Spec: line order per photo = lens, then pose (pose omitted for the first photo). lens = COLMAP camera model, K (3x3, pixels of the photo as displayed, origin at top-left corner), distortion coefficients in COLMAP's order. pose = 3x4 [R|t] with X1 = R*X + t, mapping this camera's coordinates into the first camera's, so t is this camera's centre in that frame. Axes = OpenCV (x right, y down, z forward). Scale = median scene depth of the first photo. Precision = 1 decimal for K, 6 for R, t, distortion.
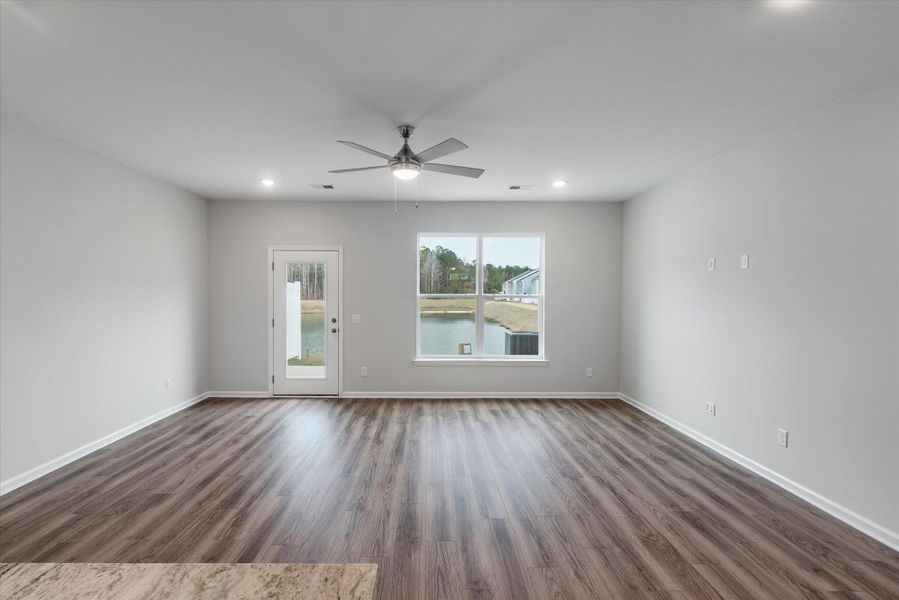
lens RADIAL K [[404.4, 0, 436.9], [0, 404.4, 304.6], [0, 0, 1]] dist [-0.001485, -0.001199]
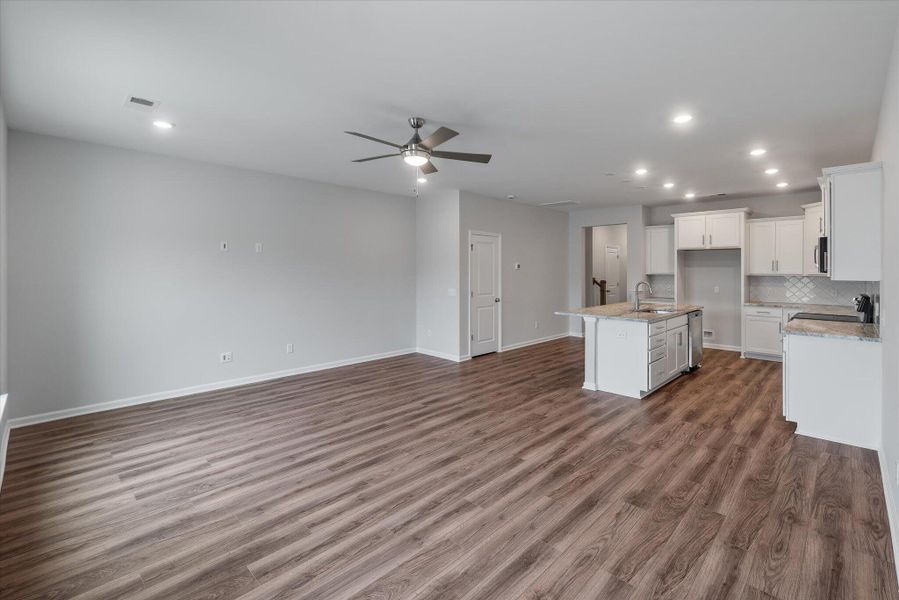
lens RADIAL K [[404.4, 0, 455.1], [0, 404.4, 267.0], [0, 0, 1]] dist [-0.001485, -0.001199]
pose [[-0.700484, -0.000668, 0.713668, -0.919055], [0.015145, 0.999760, 0.015802, -0.050056], [-0.713507, 0.021878, -0.700306, 1.671204]]
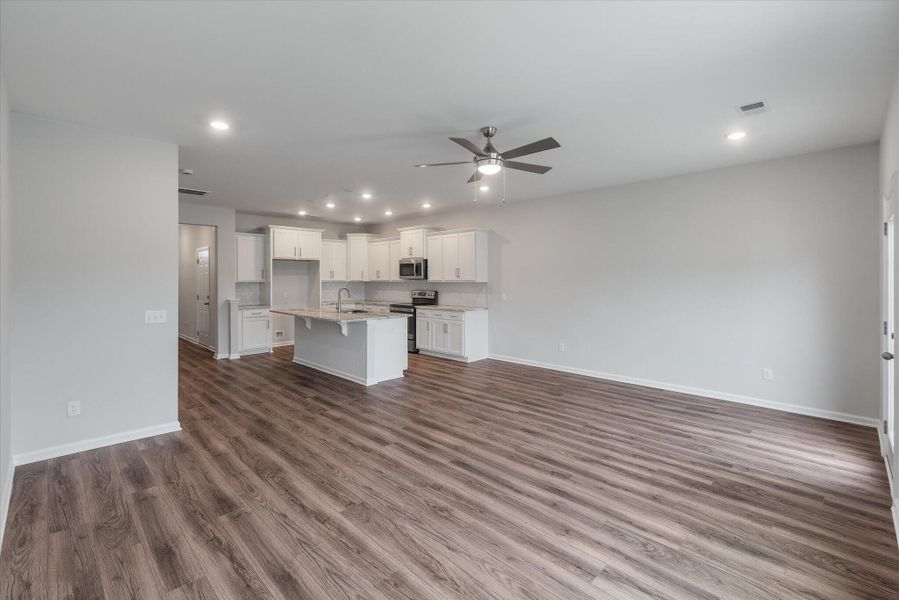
lens RADIAL K [[404.4, 0, 455.9], [0, 404.4, 278.7], [0, 0, 1]] dist [-0.001485, -0.001199]
pose [[-0.718880, 0.000681, -0.695134, 0.747639], [-0.018619, 0.999622, 0.020234, -0.044862], [0.694885, 0.027489, -0.718595, 1.710000]]
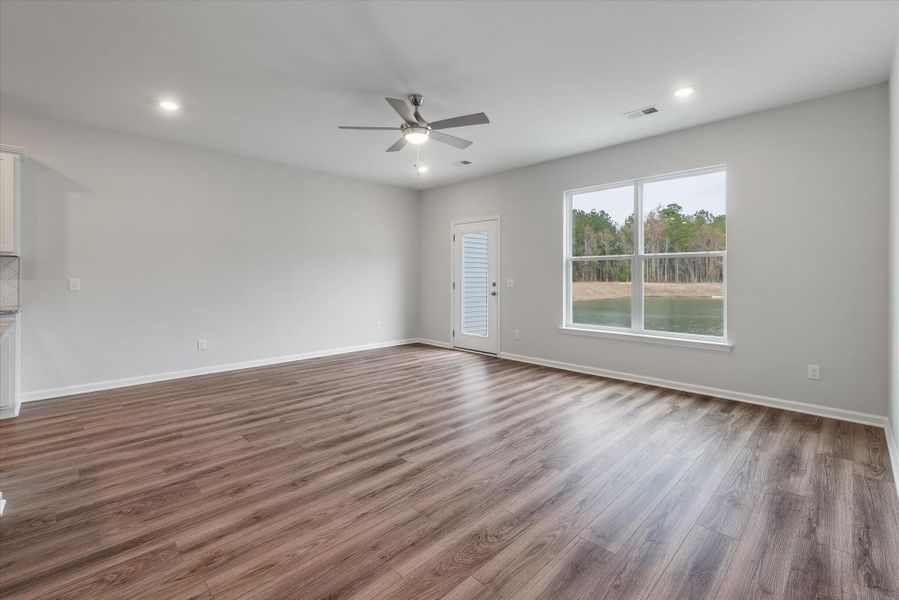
lens RADIAL K [[404.4, 0, 458.4], [0, 404.4, 277.0], [0, 0, 1]] dist [-0.001485, -0.001199]
pose [[0.700380, -0.003178, -0.713763, 0.780481], [-0.016561, 0.999649, -0.020702, 0.076808], [0.713578, 0.026320, 0.700081, 0.309126]]
